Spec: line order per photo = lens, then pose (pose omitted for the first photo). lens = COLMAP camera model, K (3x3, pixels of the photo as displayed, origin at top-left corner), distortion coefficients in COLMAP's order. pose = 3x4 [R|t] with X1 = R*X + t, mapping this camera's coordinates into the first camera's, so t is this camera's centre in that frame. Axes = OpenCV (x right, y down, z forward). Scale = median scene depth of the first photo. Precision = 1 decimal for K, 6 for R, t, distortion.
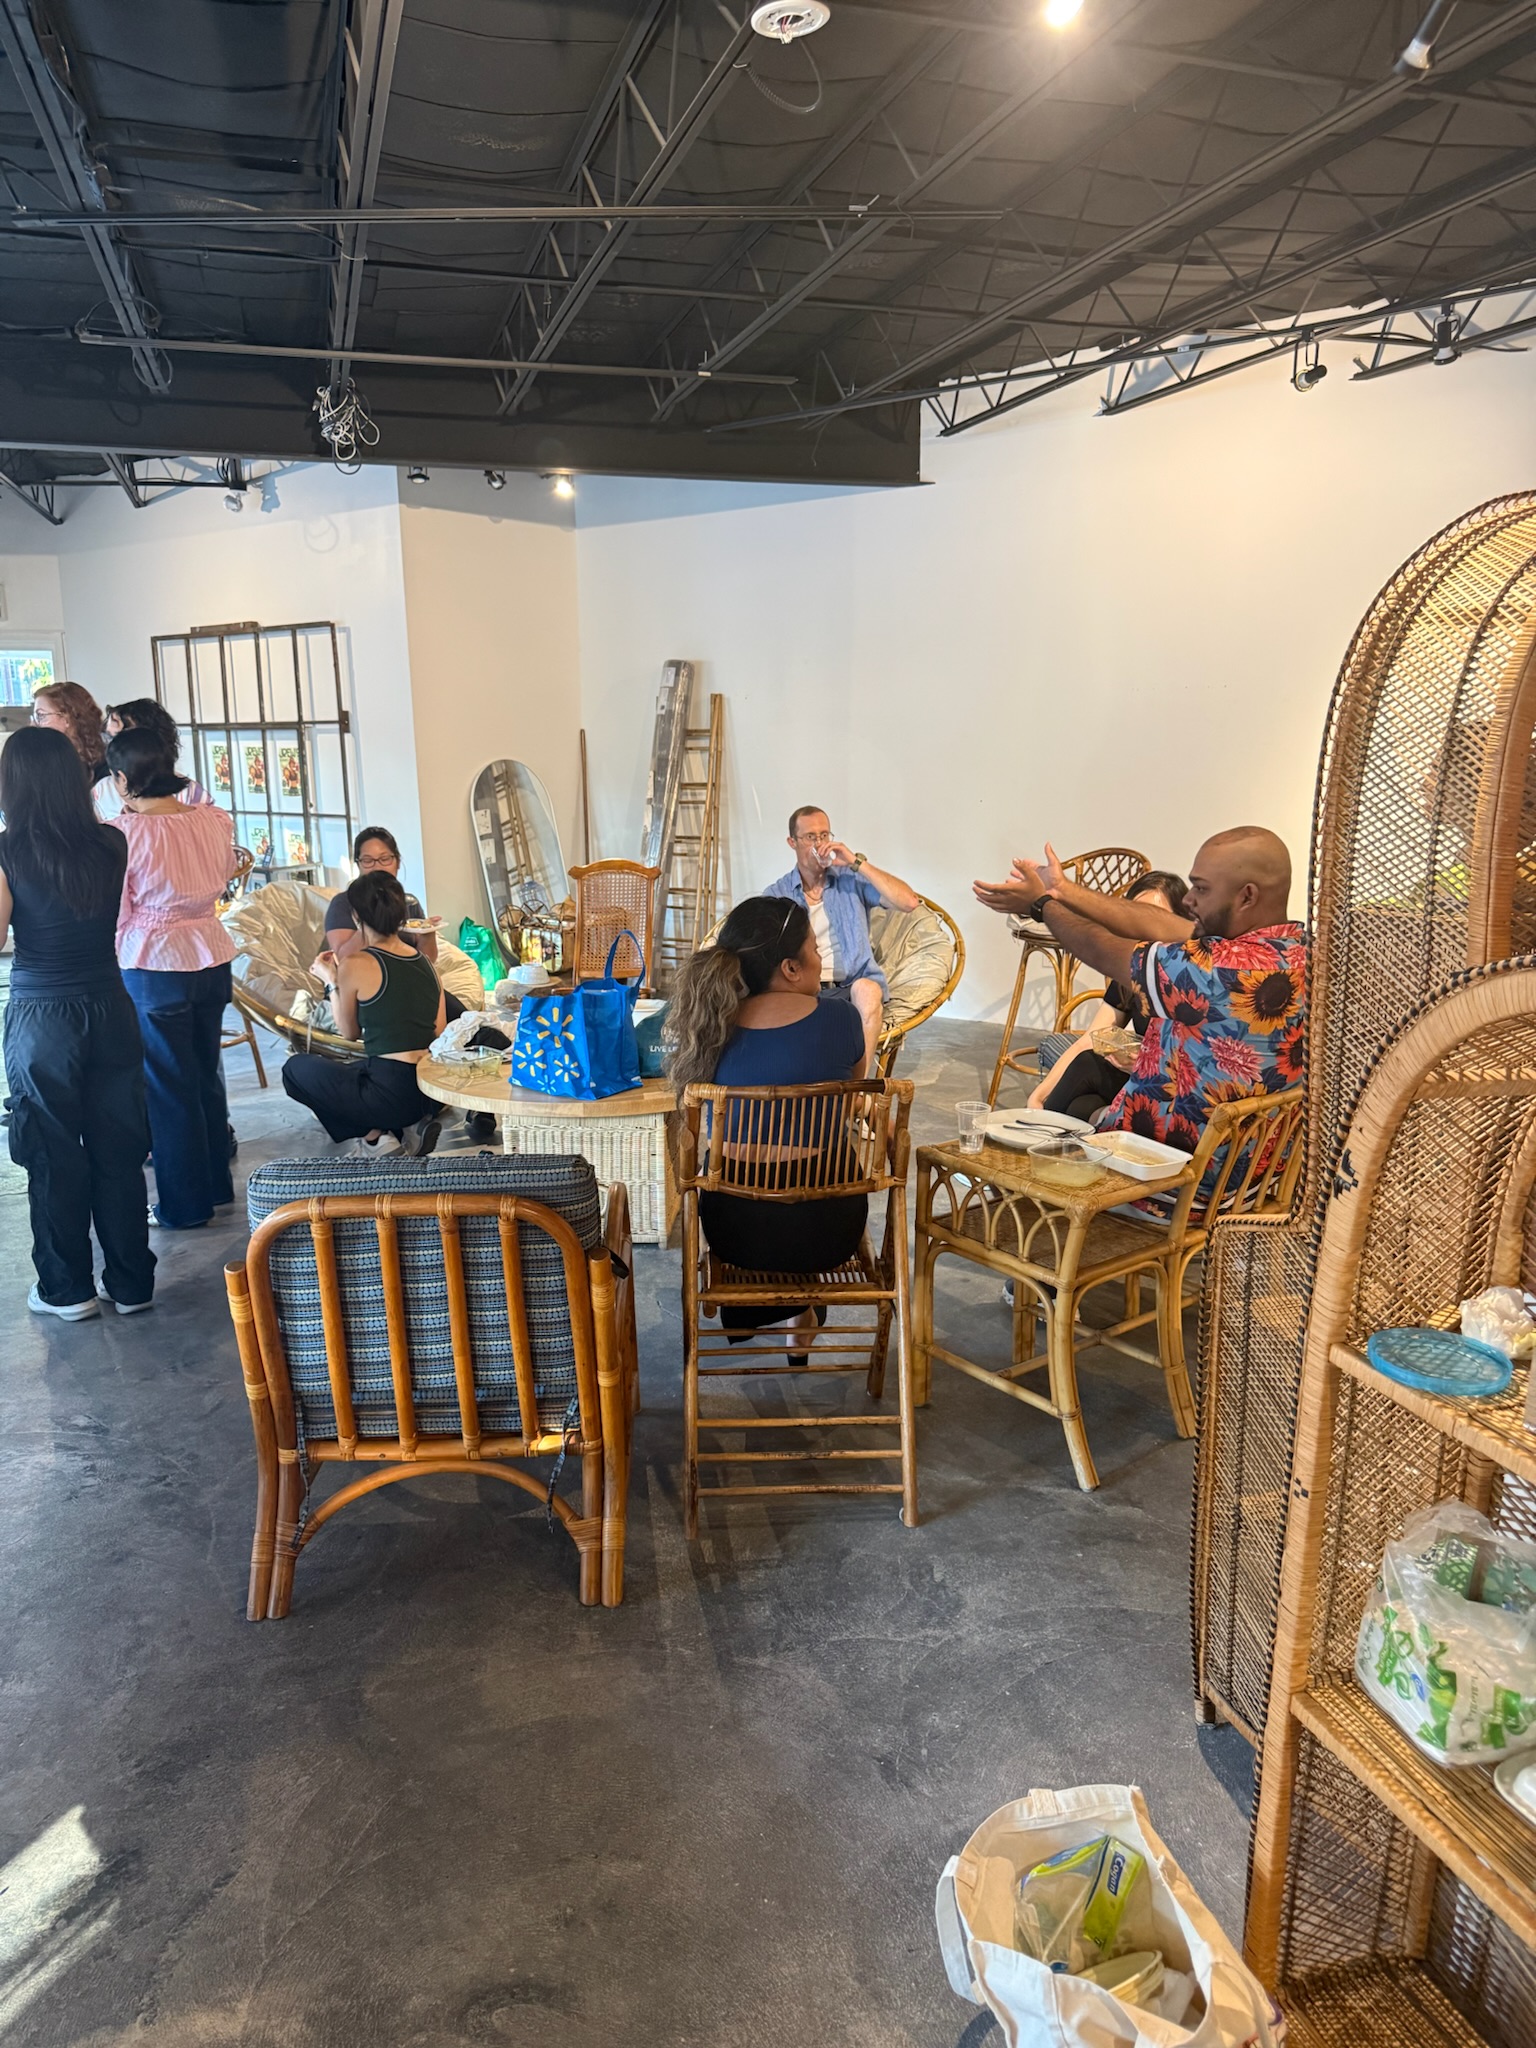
lens RADIAL K [[1399.7, 0, 768.0], [0, 1399.7, 1024.0], [0, 0, 1]] dist [0.164100, -0.345128]
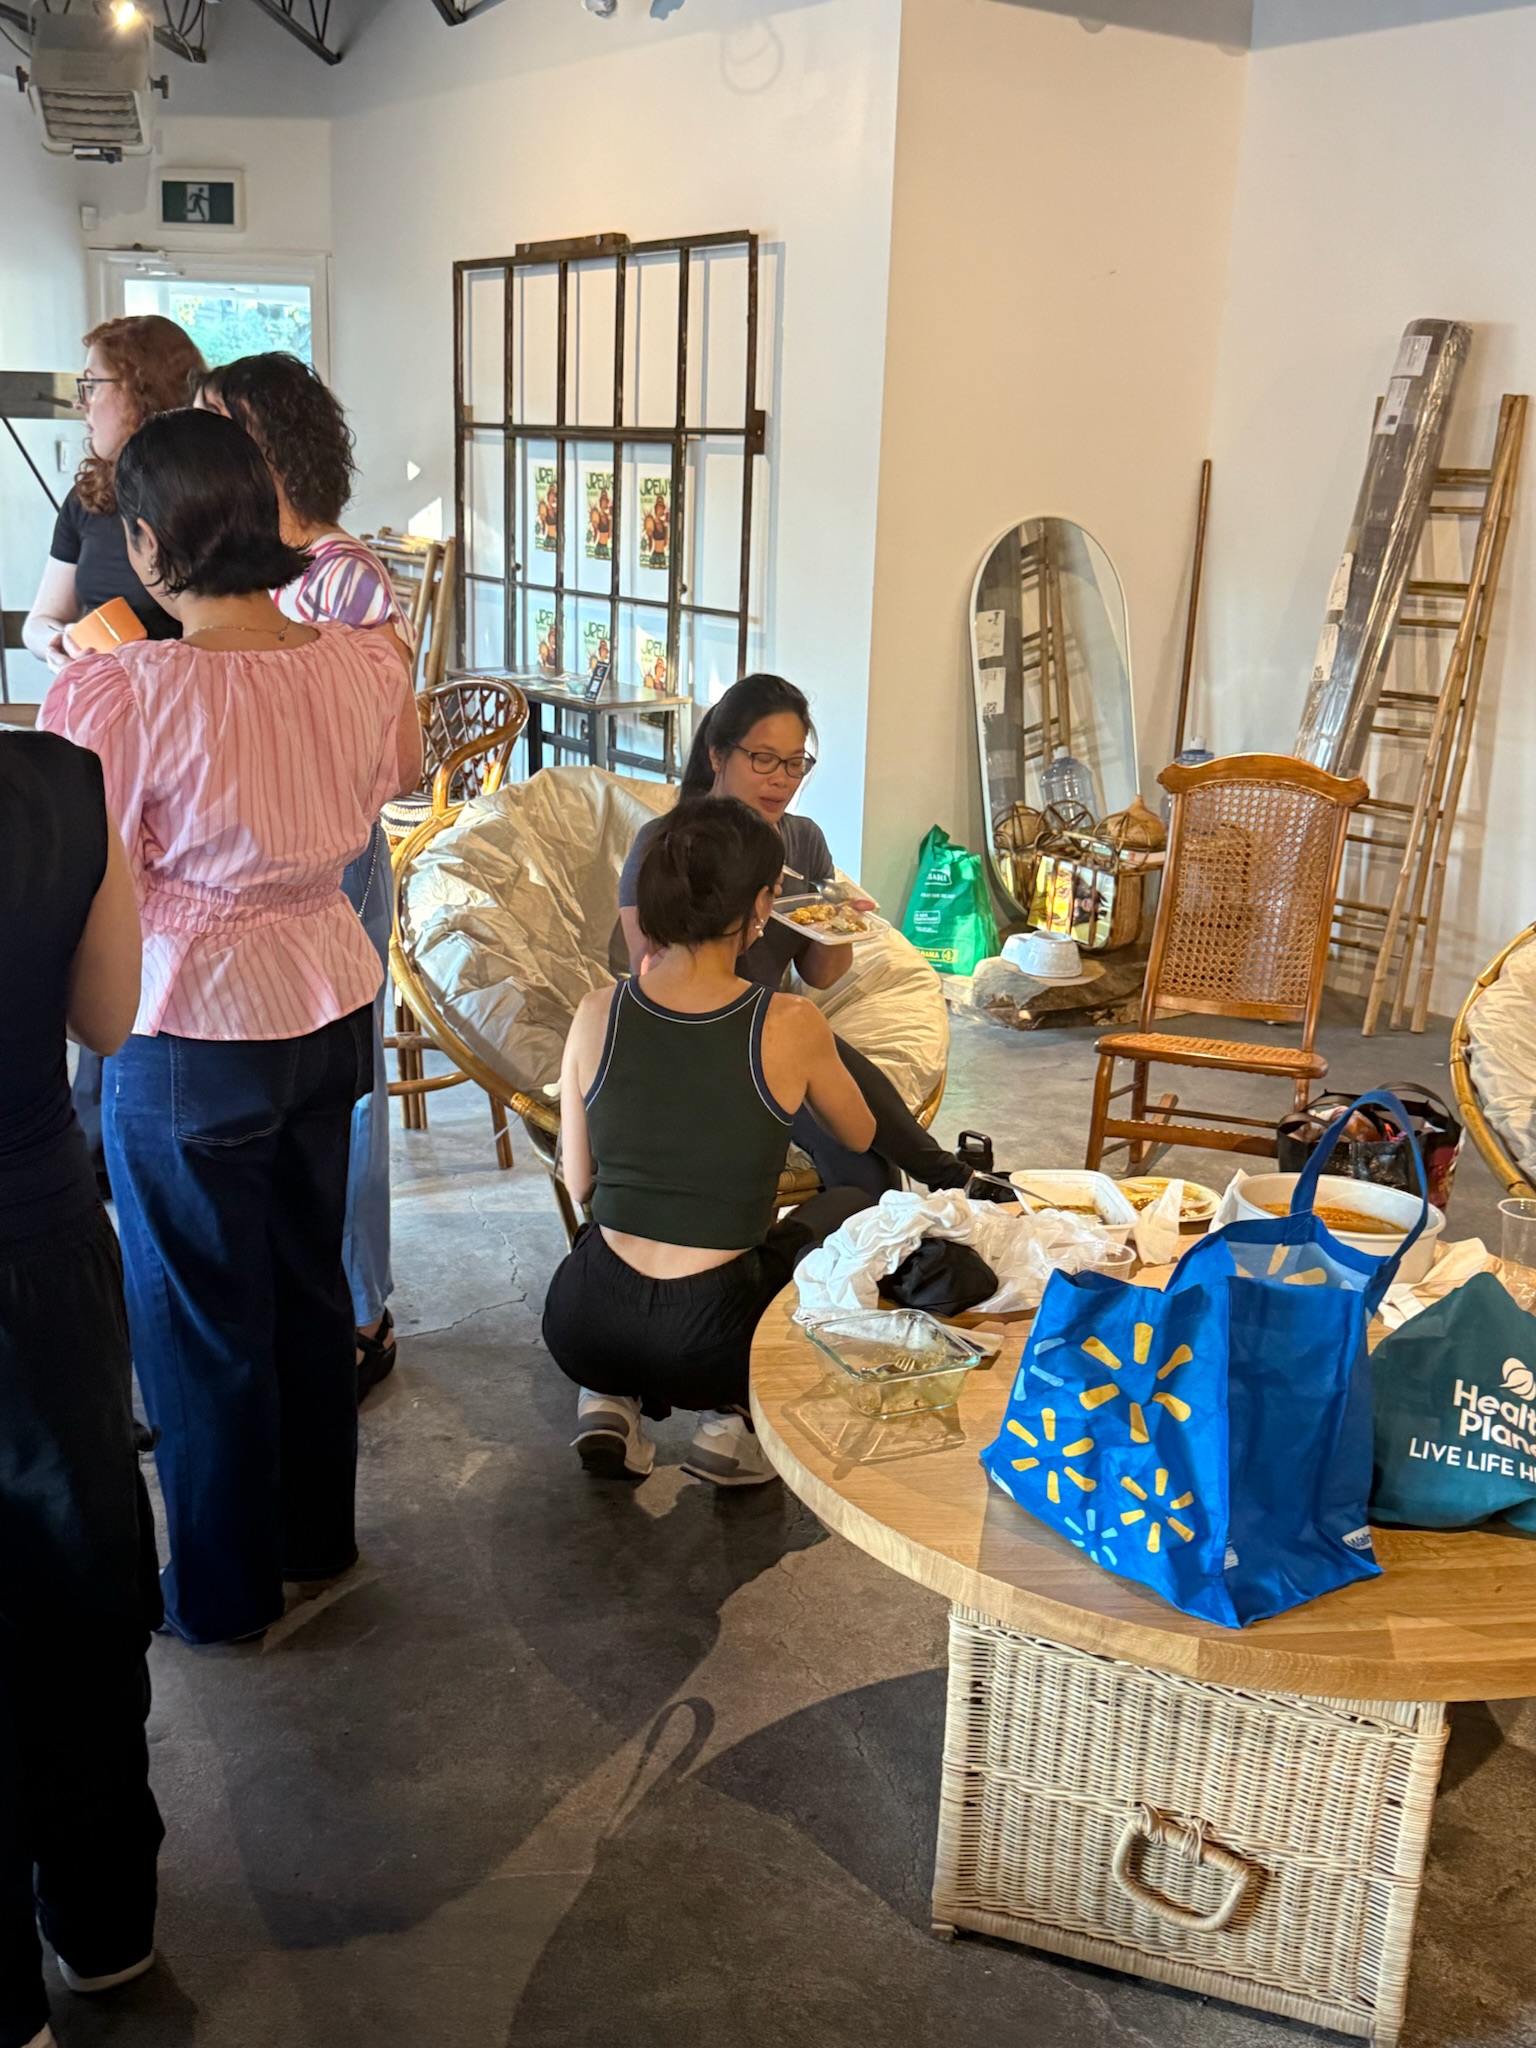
lens RADIAL K [[2036.8, 0, 768.0], [0, 2036.8, 1024.0], [0, 0, 1]] dist [0.215170, -0.531731]
pose [[0.952971, 0.121850, -0.277486, -0.055214], [-0.104105, 0.991513, 0.077867, -0.055098], [0.284619, -0.045317, 0.957569, 0.258918]]
